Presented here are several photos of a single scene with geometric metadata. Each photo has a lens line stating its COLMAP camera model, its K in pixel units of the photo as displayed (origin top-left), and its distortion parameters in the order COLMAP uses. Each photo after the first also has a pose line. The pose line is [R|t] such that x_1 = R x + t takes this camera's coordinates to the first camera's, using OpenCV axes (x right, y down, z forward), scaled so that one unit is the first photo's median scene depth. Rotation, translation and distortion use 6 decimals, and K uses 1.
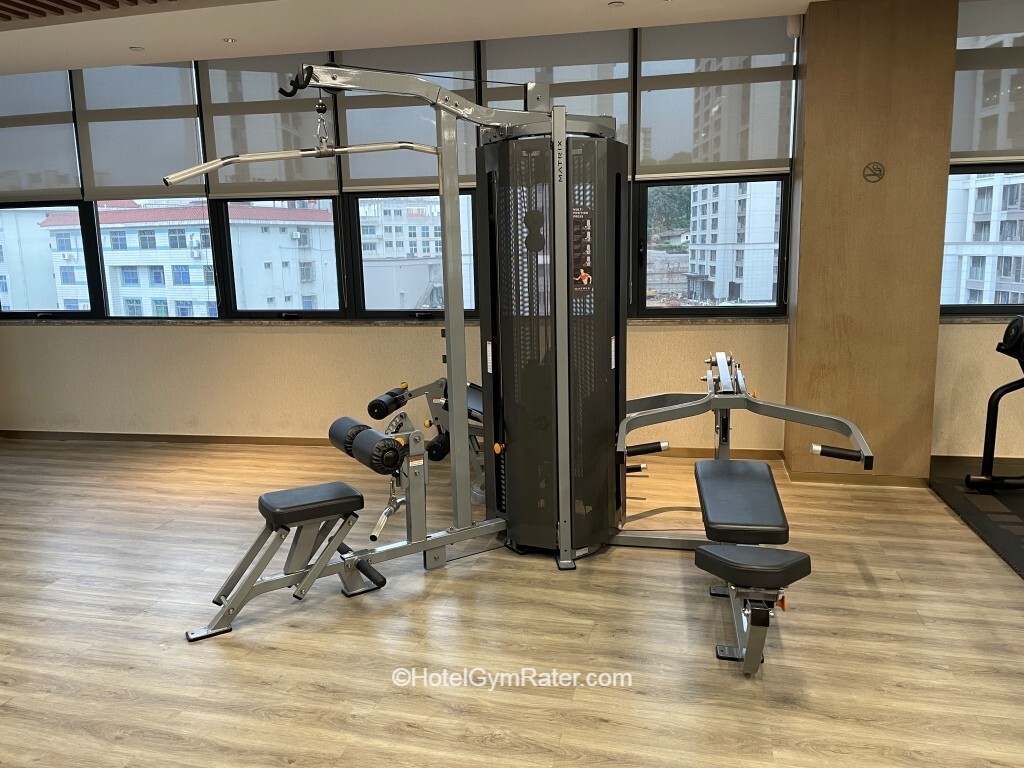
lens RADIAL K [[772.9, 0, 504.9], [0, 772.9, 384.9], [0, 0, 1]] dist [0.111547, -0.139396]
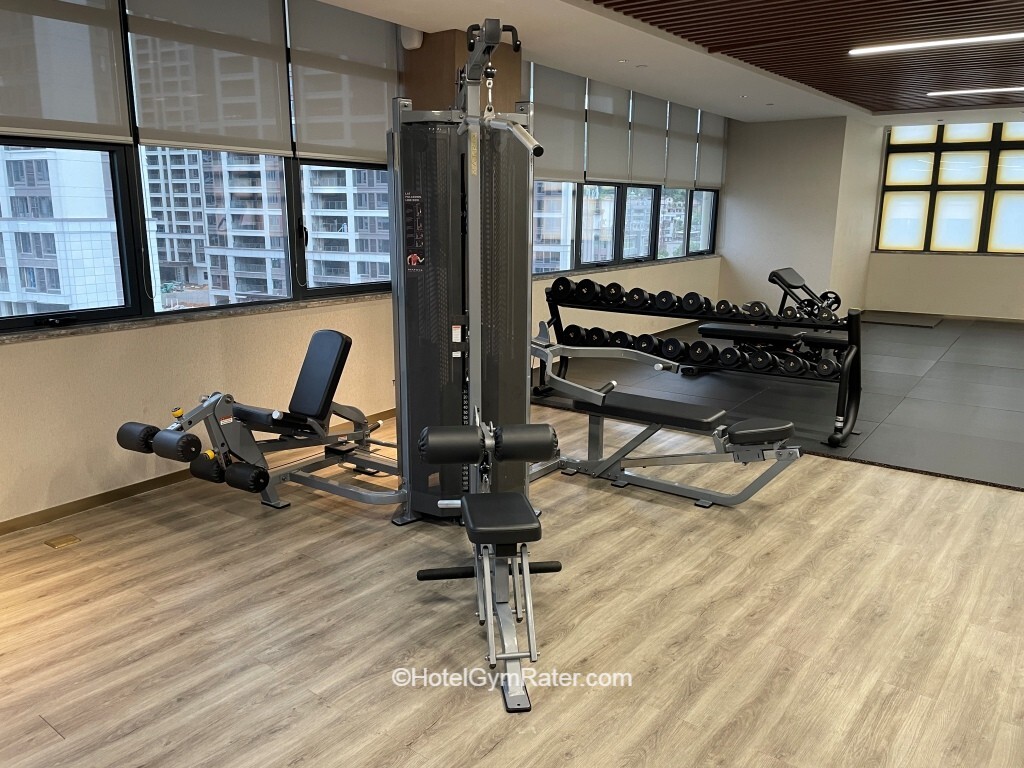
lens RADIAL K [[772.9, 0, 504.9], [0, 772.9, 384.9], [0, 0, 1]] dist [0.111547, -0.139396]
pose [[0.405361, -0.176488, 0.896958, -1.014936], [0.149683, 0.980758, 0.125331, -0.110178], [-0.901819, 0.083456, 0.423979, 0.597762]]
